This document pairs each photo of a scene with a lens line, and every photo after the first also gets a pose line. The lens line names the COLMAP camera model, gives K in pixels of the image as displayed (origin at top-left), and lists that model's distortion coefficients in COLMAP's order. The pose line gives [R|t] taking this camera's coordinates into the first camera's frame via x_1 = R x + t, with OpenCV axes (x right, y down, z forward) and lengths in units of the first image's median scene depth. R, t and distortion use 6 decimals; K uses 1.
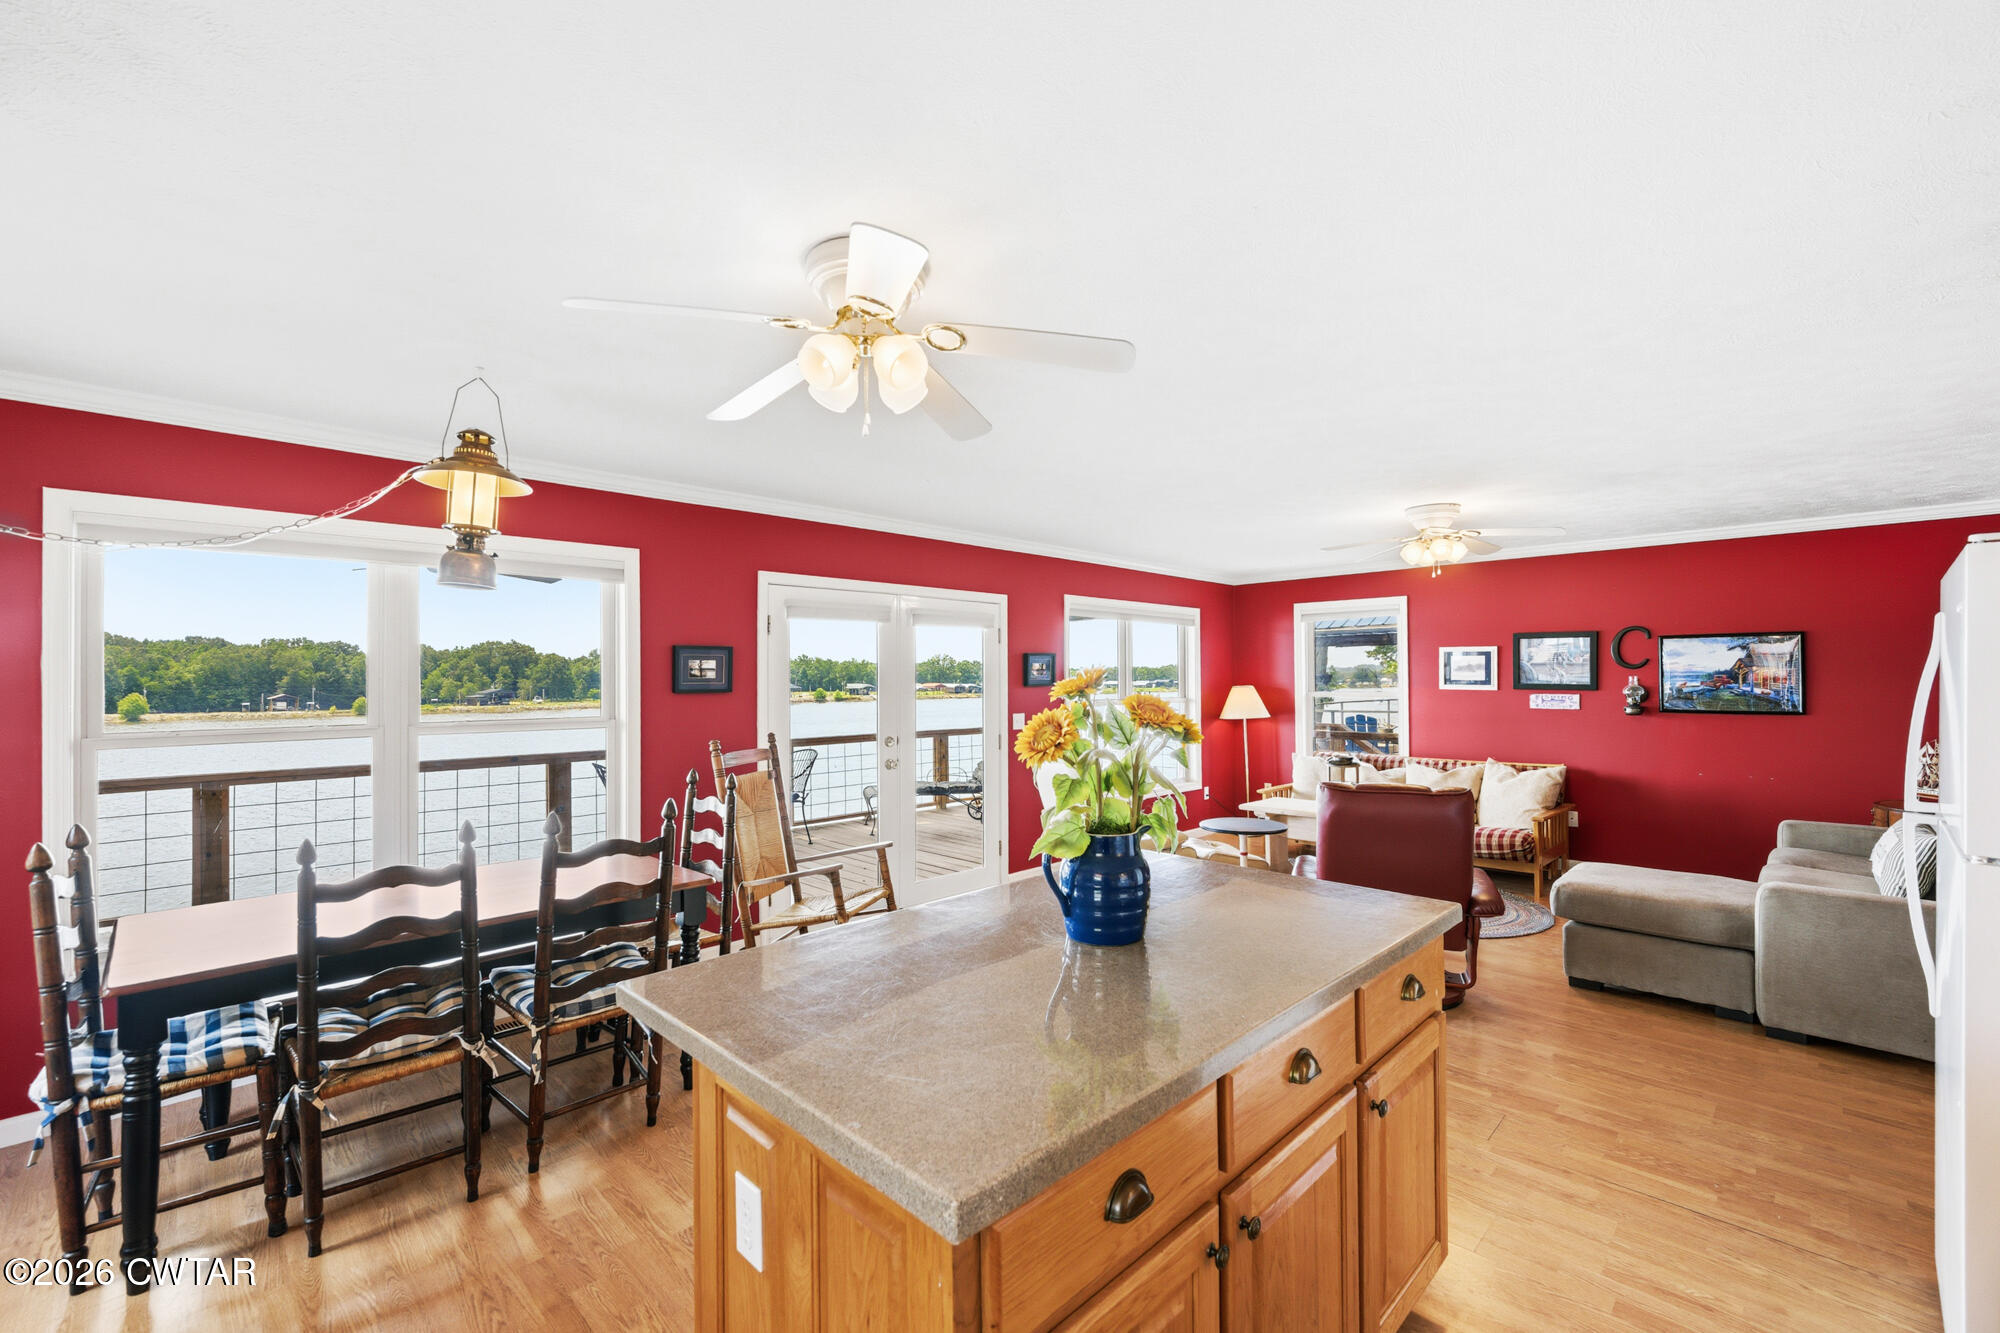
lens RADIAL K [[826.8, 0, 957.8], [0, 826.8, 670.1], [0, 0, 1]] dist [0.003466, 0.000699]
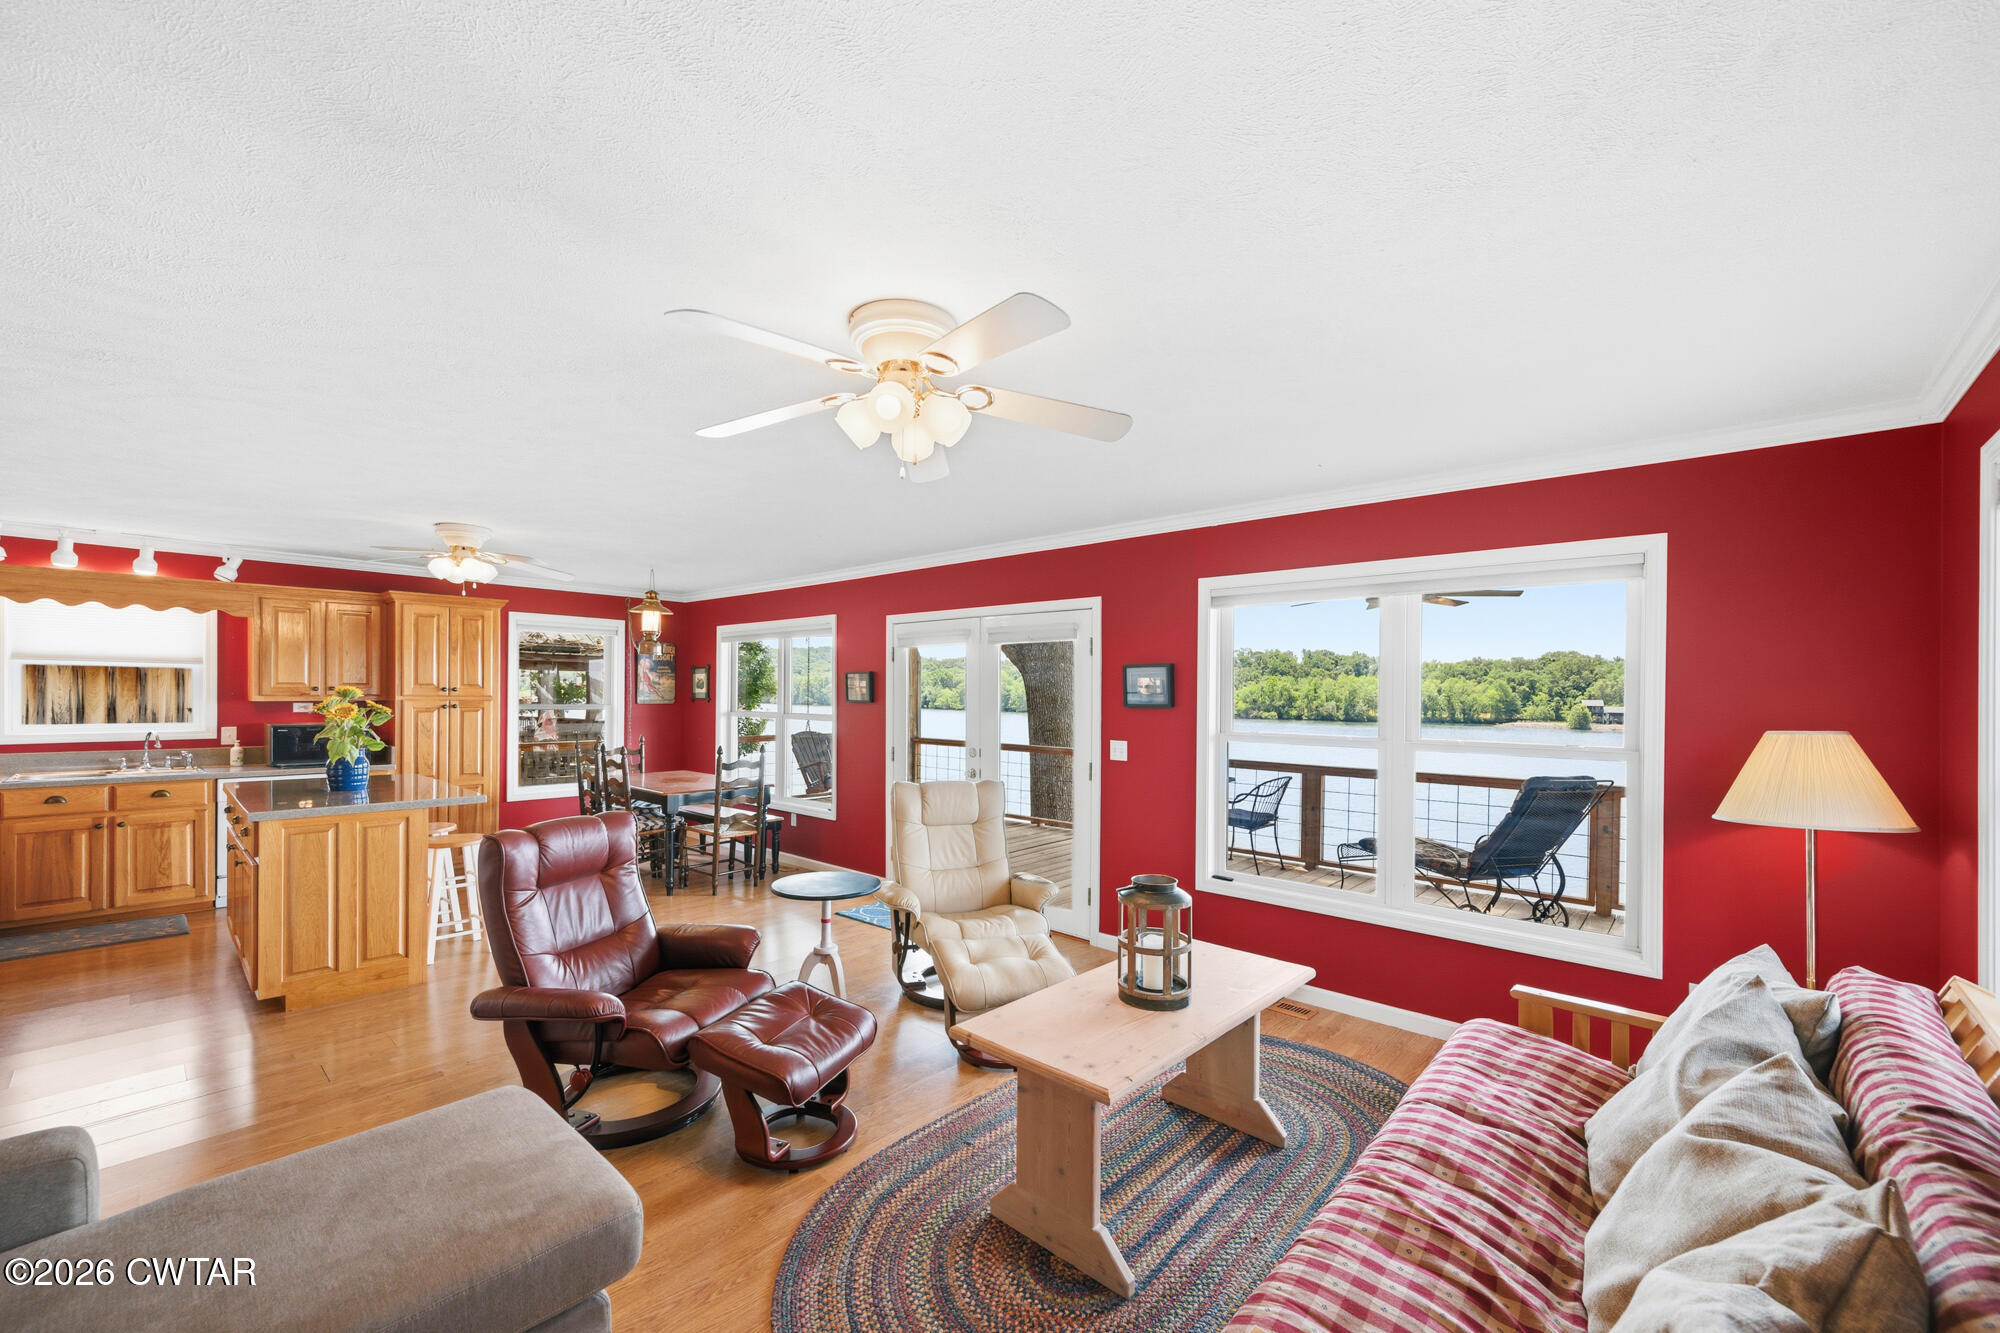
lens RADIAL K [[784.2, 0, 1021.7], [0, 784.2, 718.0], [0, 0, 1]] dist [0.004244, 0.000617]
pose [[0.095030, 0.037393, -0.994772, 0.793911], [-0.000262, 0.999295, 0.037538, 0.001395], [0.995474, -0.003306, 0.094973, 0.804794]]
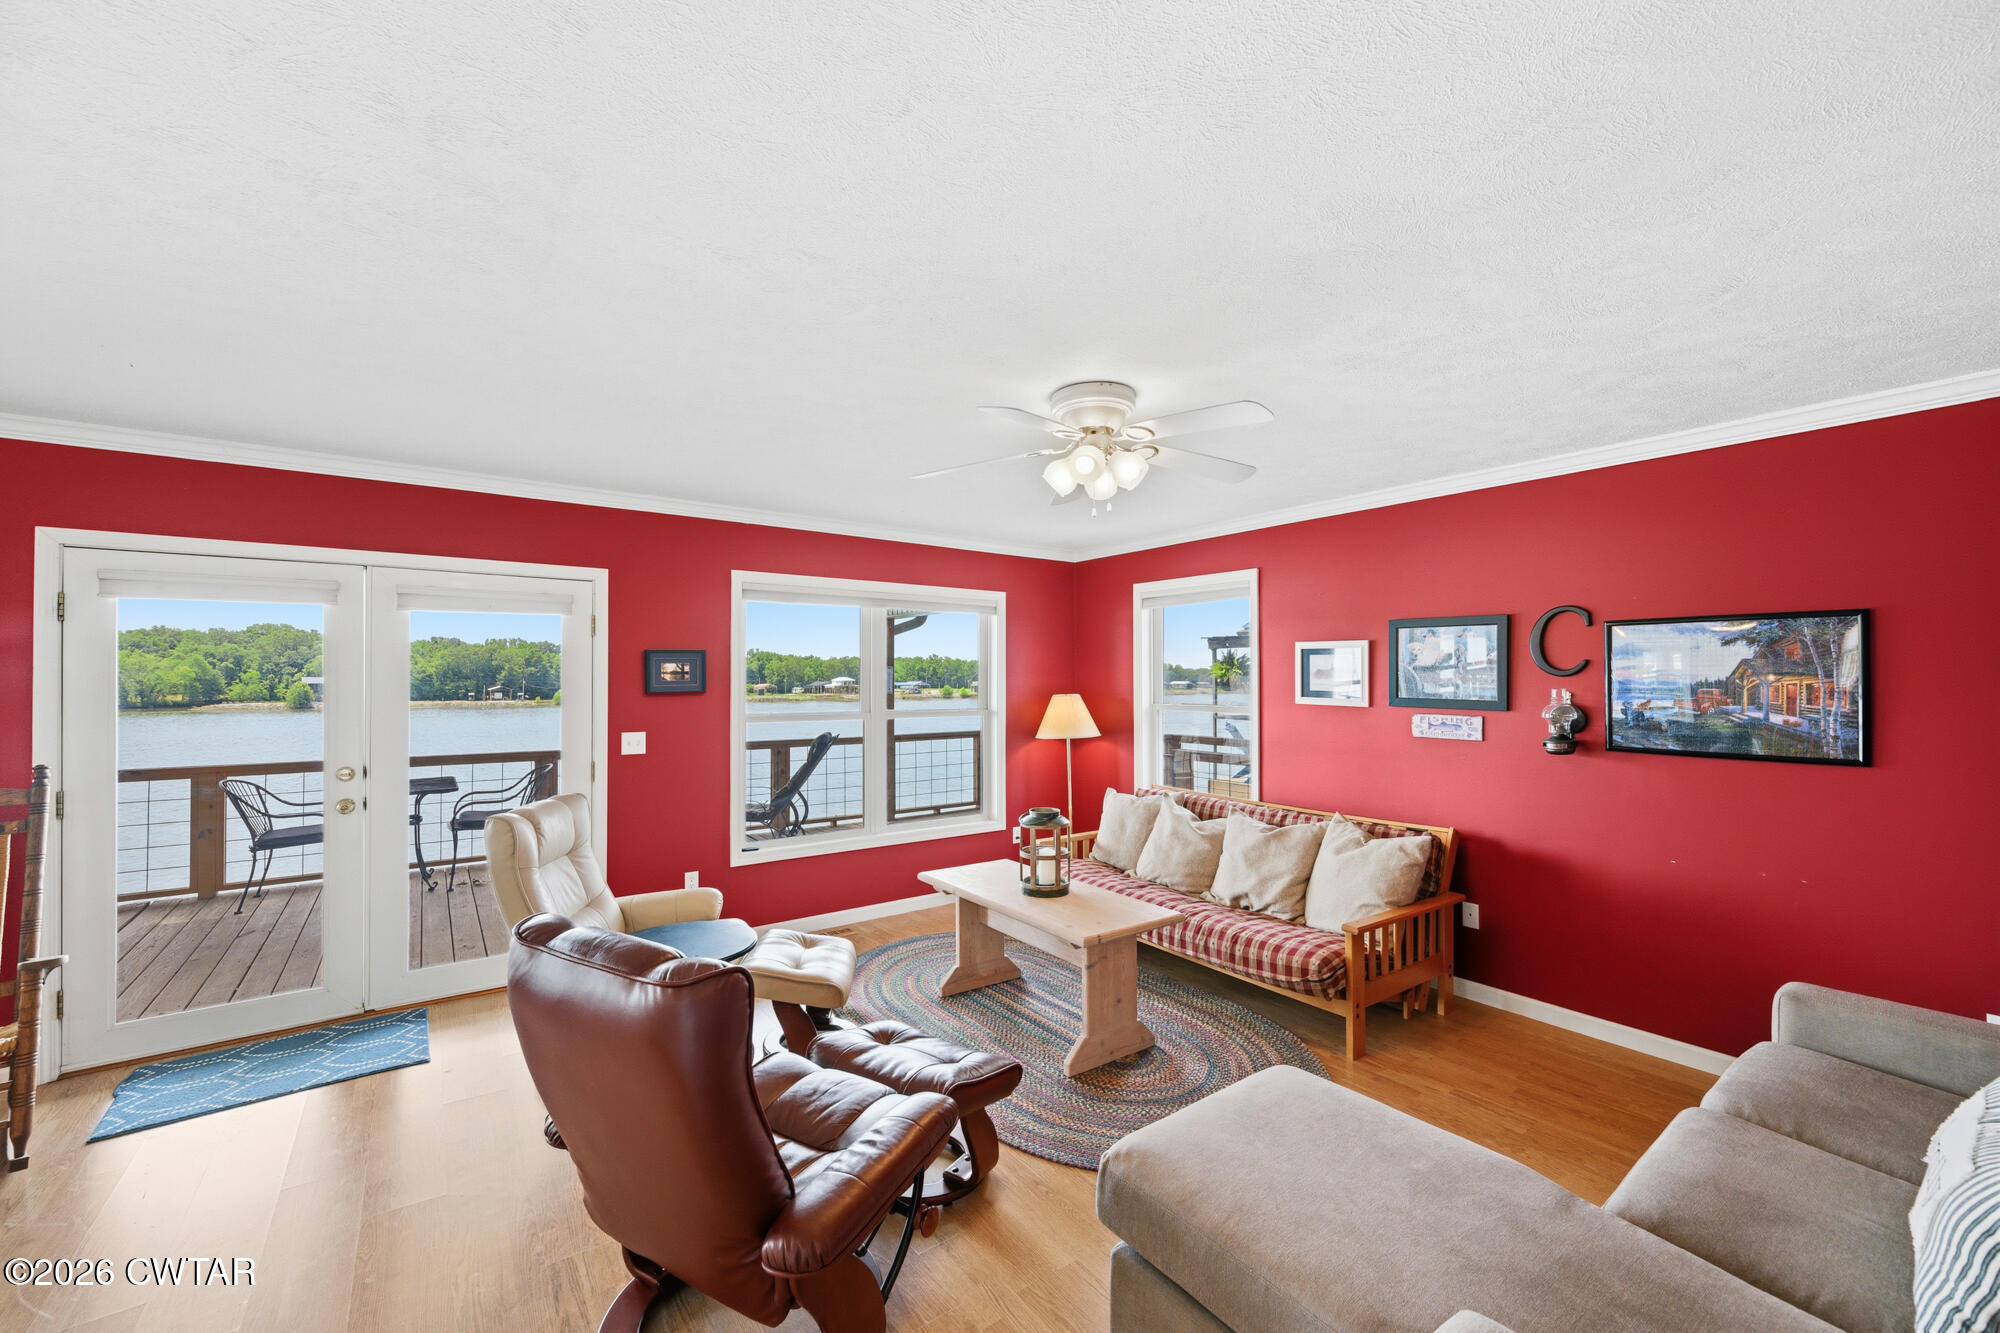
lens RADIAL K [[784.2, 0, 958.2], [0, 784.2, 672.9], [0, 0, 1]] dist [0.004244, 0.000617]
pose [[0.987555, 0.005409, -0.157181, 0.447669], [-0.004524, 0.999972, 0.005985, -0.005349], [0.157209, -0.005199, 0.987552, 0.350623]]
